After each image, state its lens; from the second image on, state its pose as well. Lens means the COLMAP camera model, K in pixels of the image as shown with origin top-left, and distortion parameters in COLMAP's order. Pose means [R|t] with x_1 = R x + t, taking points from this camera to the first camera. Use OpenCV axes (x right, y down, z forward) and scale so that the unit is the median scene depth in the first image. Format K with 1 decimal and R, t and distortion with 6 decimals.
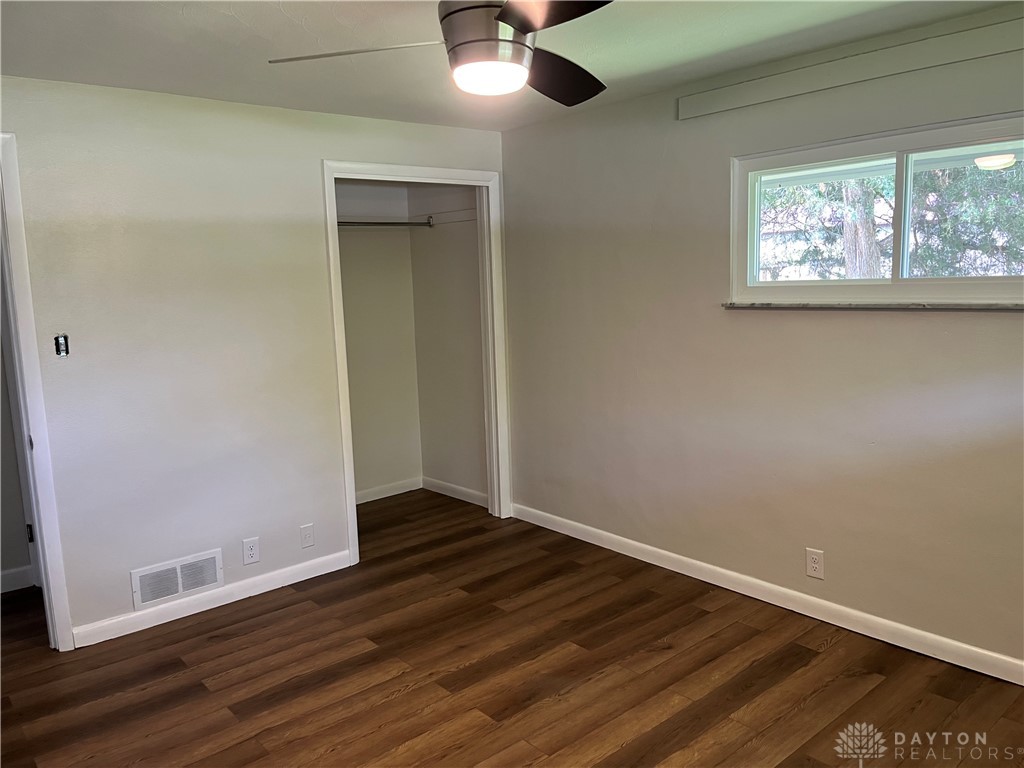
lens RADIAL K [[774.2, 0, 513.1], [0, 774.2, 384.6], [0, 0, 1]] dist [0.009993, -0.006877]
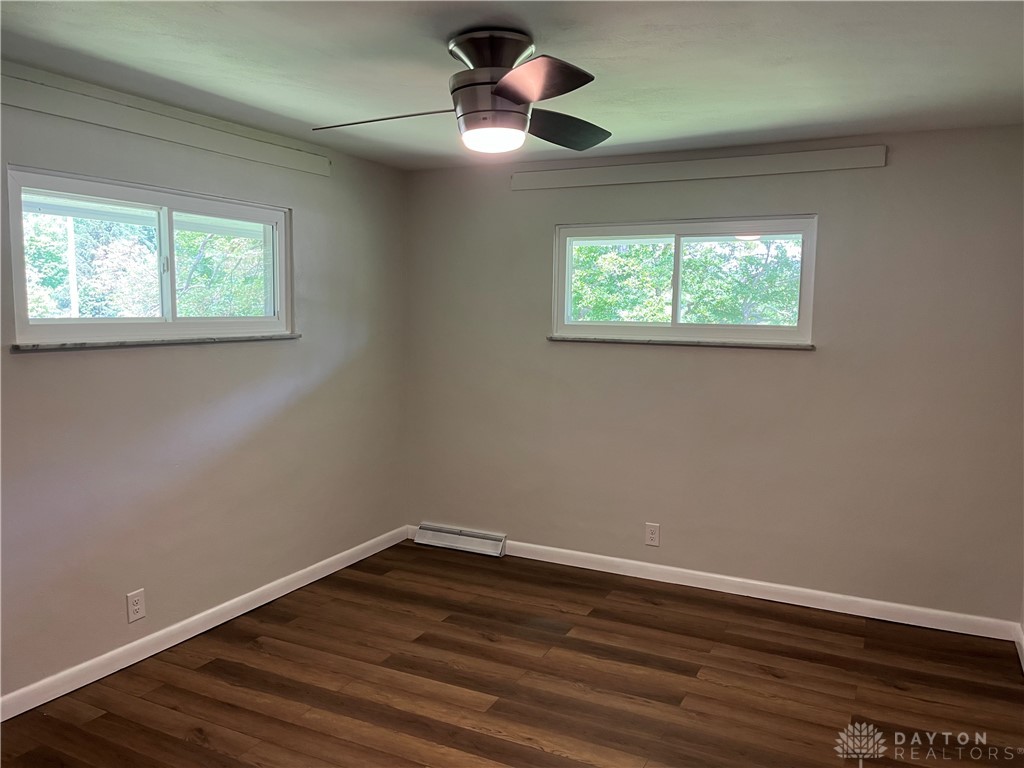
lens RADIAL K [[774.2, 0, 514.6], [0, 774.2, 384.2], [0, 0, 1]] dist [0.009993, -0.006877]
pose [[-0.395683, -0.059770, 0.916440, -0.741187], [0.130263, 0.984139, 0.120428, -0.108908], [-0.909102, 0.167029, -0.381621, 0.967587]]
